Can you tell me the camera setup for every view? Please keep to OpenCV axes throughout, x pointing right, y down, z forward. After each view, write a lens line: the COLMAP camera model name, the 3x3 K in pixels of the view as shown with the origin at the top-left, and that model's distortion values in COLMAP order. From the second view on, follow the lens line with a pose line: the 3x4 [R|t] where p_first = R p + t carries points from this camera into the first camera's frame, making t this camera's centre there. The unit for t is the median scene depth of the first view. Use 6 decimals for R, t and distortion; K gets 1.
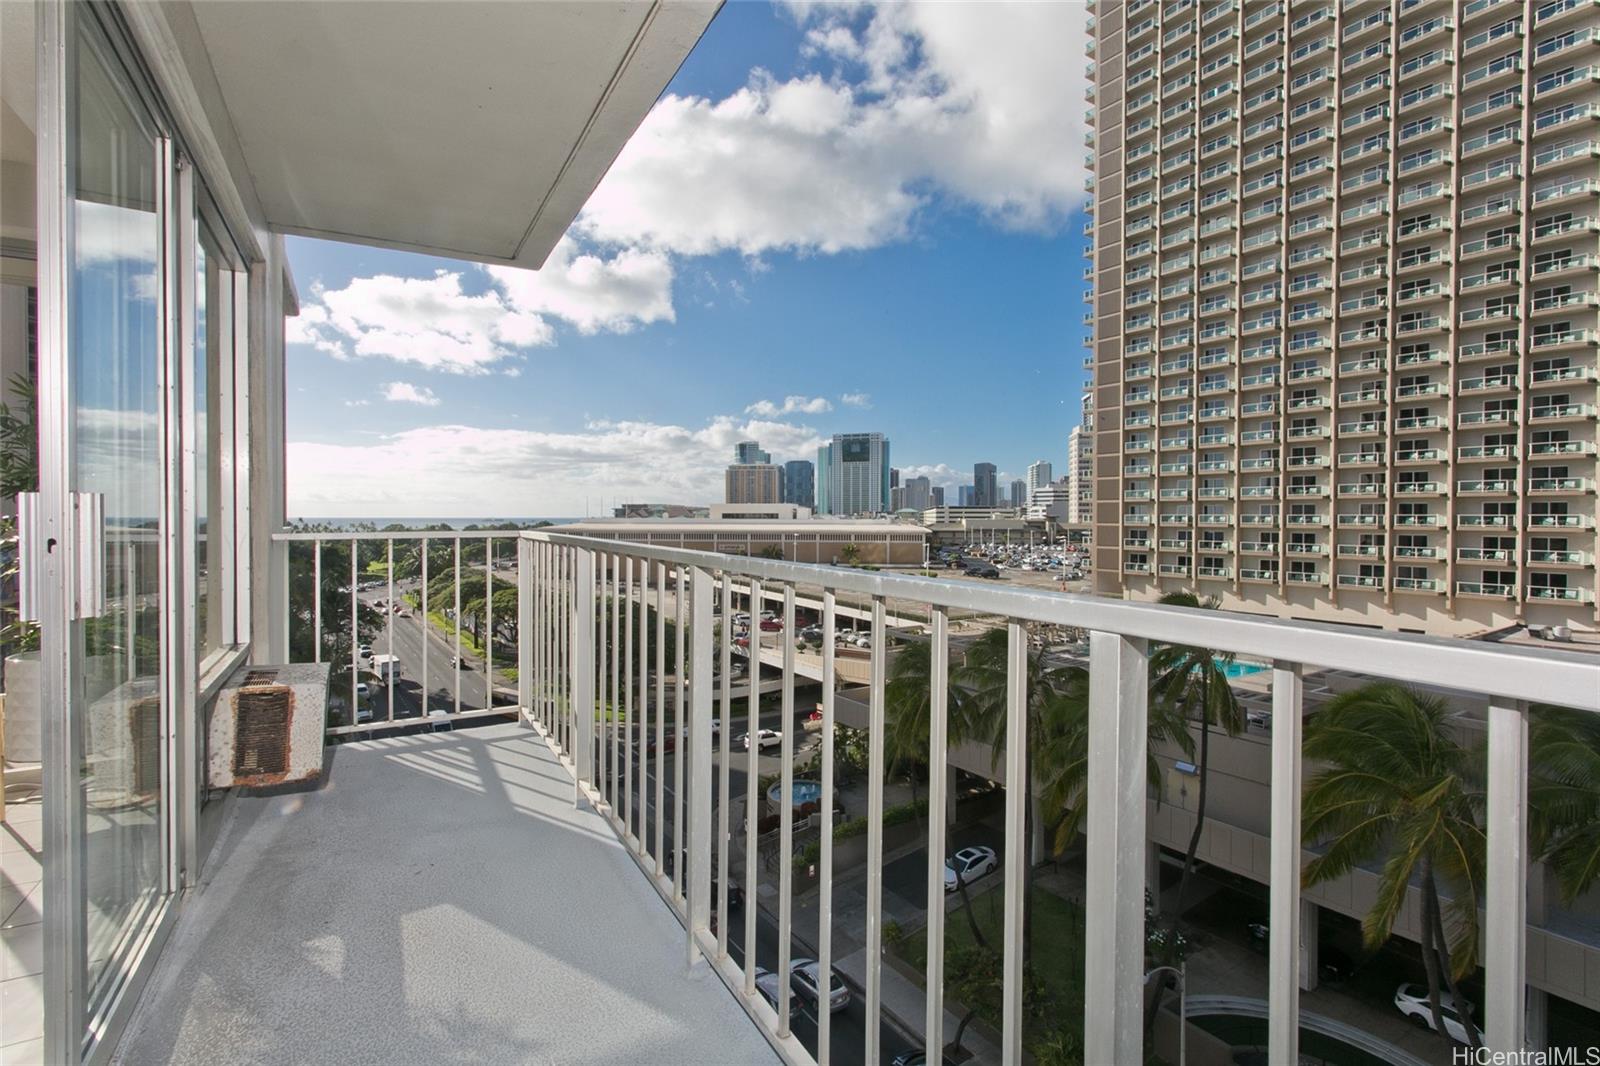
lens RADIAL K [[759.9, 0, 812.7], [0, 759.9, 523.5], [0, 0, 1]] dist [0.002936, 0.001363]
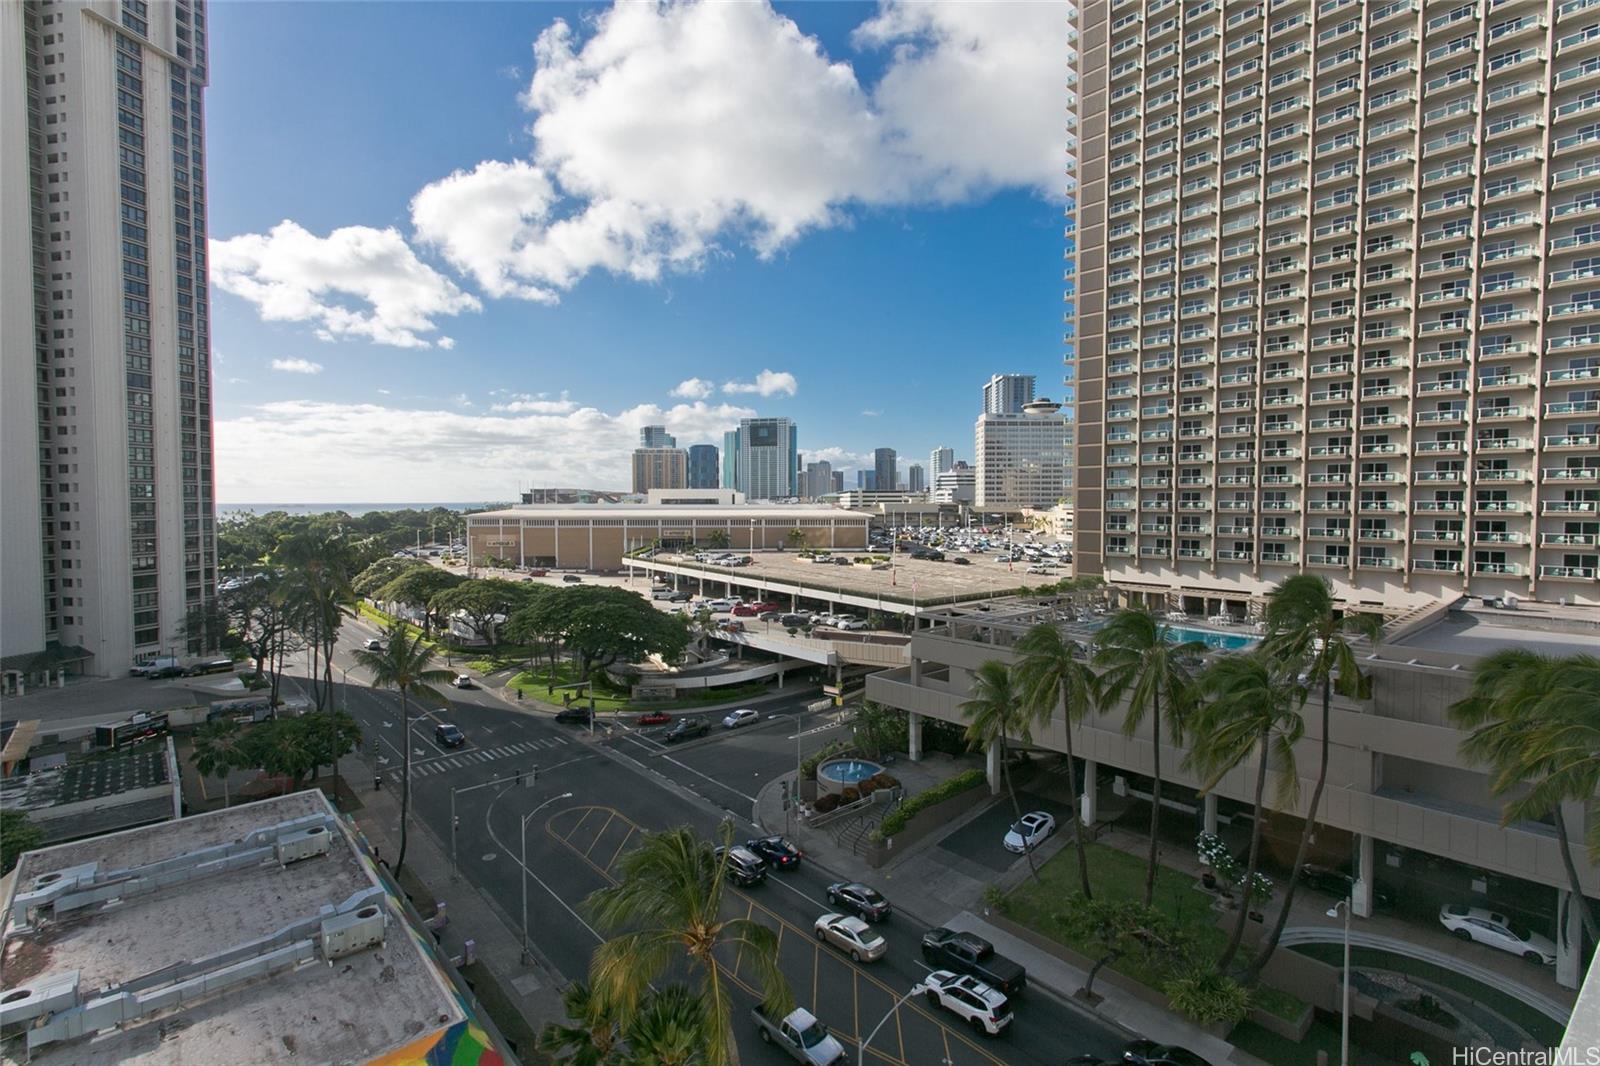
lens RADIAL K [[757.6, 0, 794.5], [0, 757.6, 521.9], [0, 0, 1]] dist [0.009000, 0.000680]
pose [[0.990428, -0.007964, 0.137800, -0.185938], [0.005161, 0.999773, 0.020685, -0.006684], [-0.137934, -0.019776, 0.990244, -0.006359]]
